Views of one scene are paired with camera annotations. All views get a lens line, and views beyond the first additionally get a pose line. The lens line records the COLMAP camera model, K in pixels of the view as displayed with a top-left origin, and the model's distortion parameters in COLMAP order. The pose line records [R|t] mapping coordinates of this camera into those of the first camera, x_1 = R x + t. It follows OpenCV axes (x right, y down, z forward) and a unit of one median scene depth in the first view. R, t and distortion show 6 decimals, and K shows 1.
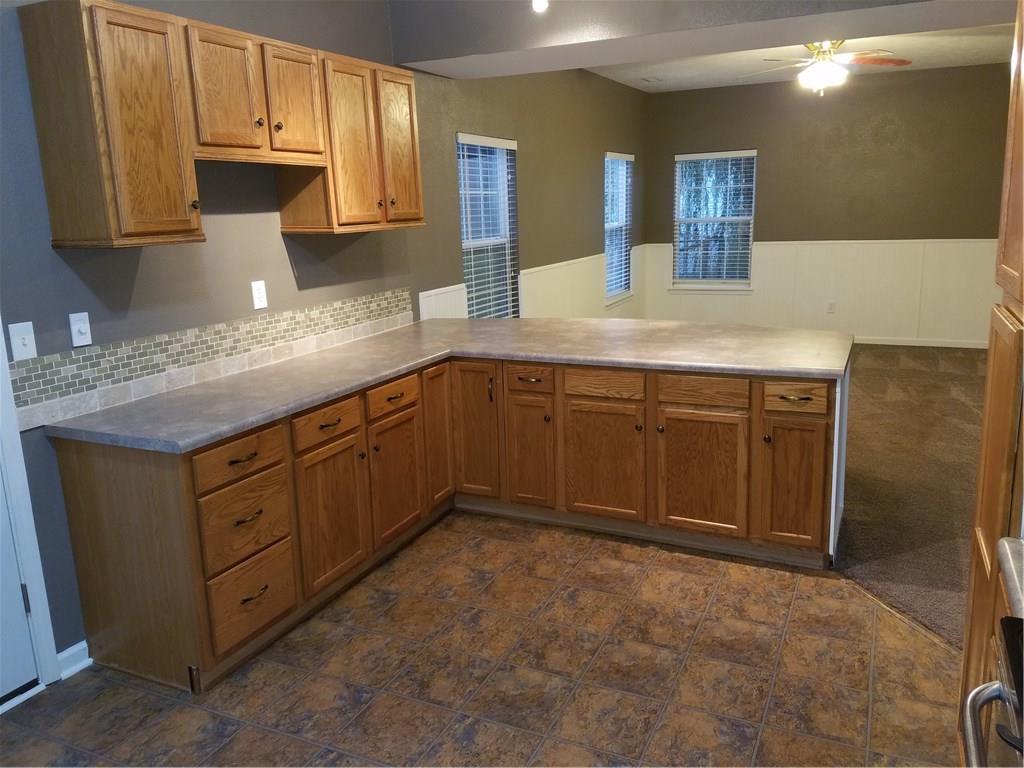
lens RADIAL K [[772.1, 0, 526.7], [0, 772.1, 363.8], [0, 0, 1]] dist [0.183537, -0.320031]
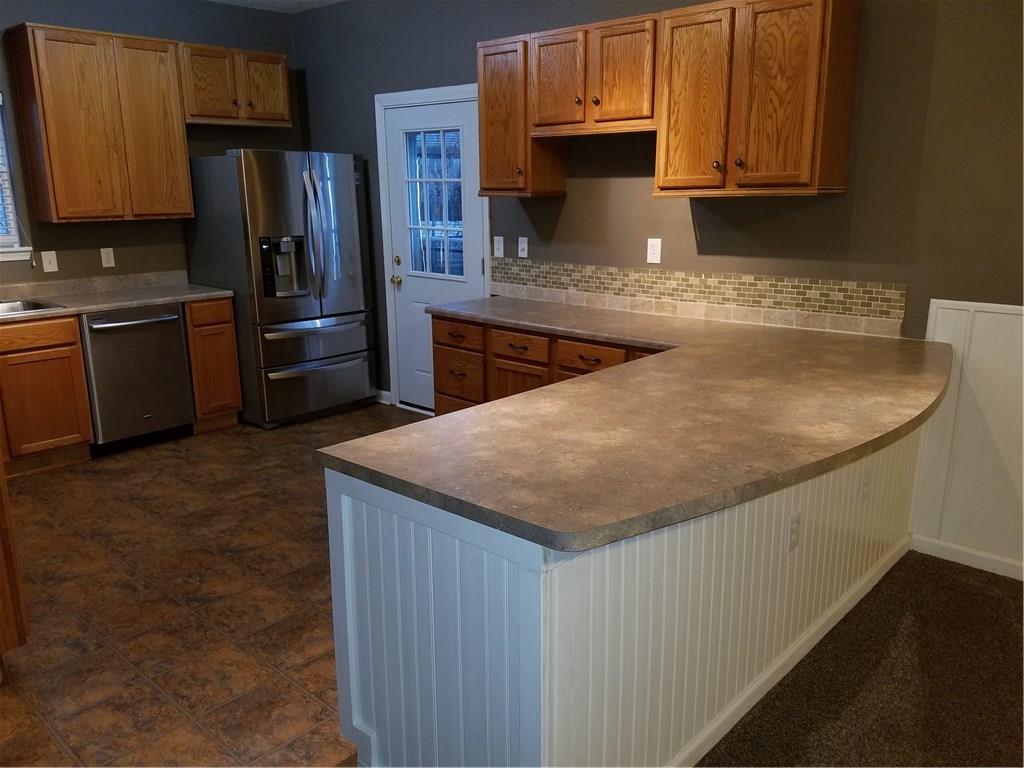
lens RADIAL K [[788.0, 0, 520.3], [0, 788.0, 381.9], [0, 0, 1]] dist [0.205551, -0.339612]
pose [[-0.299326, 0.252834, -0.920043, 0.827195], [-0.181438, 0.931577, 0.315033, -0.240687], [0.936741, 0.261228, -0.232971, 1.151075]]
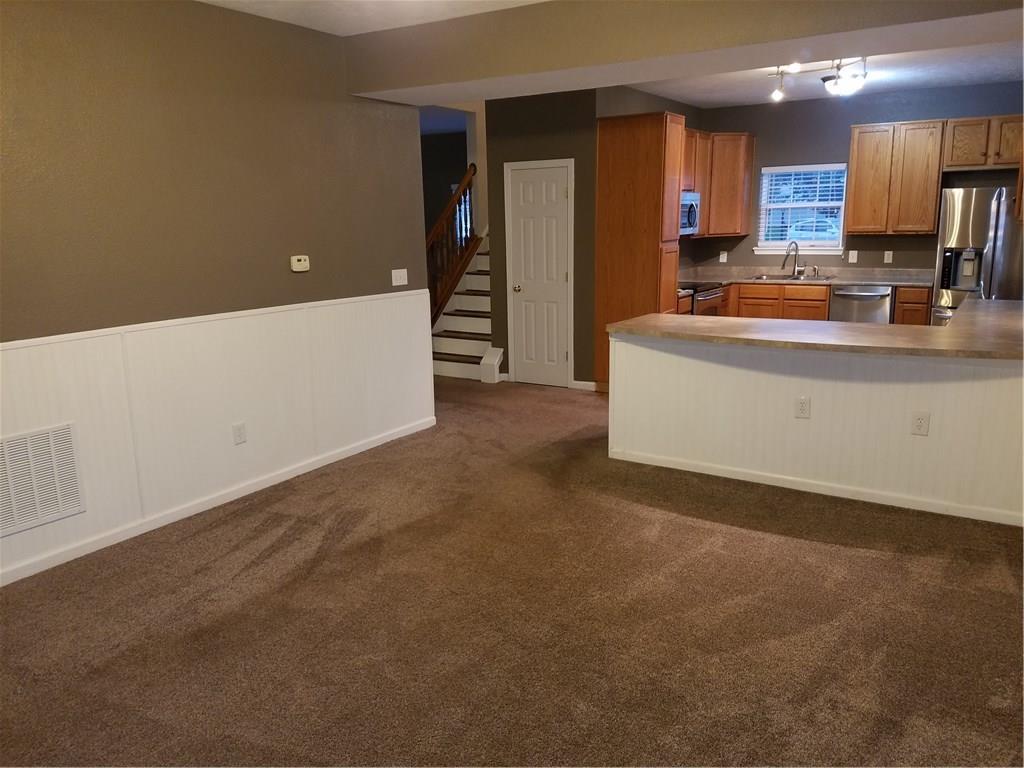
lens RADIAL K [[788.0, 0, 520.3], [0, 788.0, 381.9], [0, 0, 1]] dist [0.205551, -0.339612]
pose [[-0.989928, 0.012488, 0.141019, 0.391981], [0.067634, 0.916796, 0.393587, -0.521914], [-0.124370, 0.399161, -0.908407, 2.473956]]
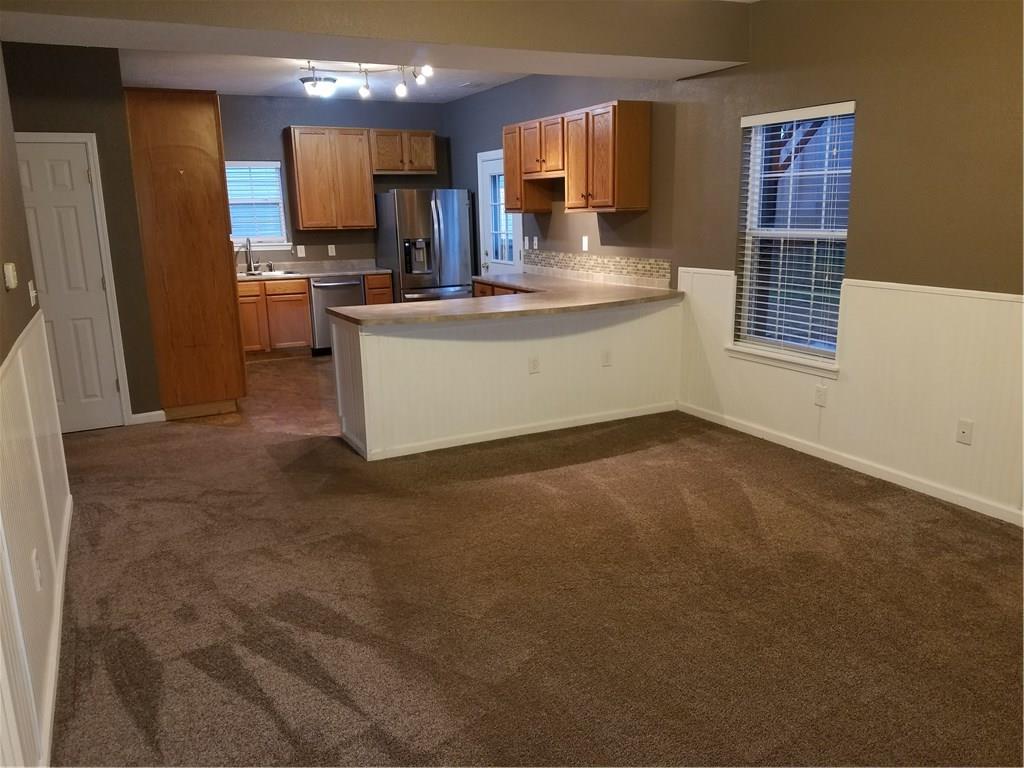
lens RADIAL K [[788.0, 0, 520.3], [0, 788.0, 381.9], [0, 0, 1]] dist [0.205551, -0.339612]
pose [[-0.615061, 0.208699, -0.760358, 1.332330], [-0.122185, 0.927458, 0.353401, -0.448357], [0.778955, 0.310268, -0.544943, 2.073227]]
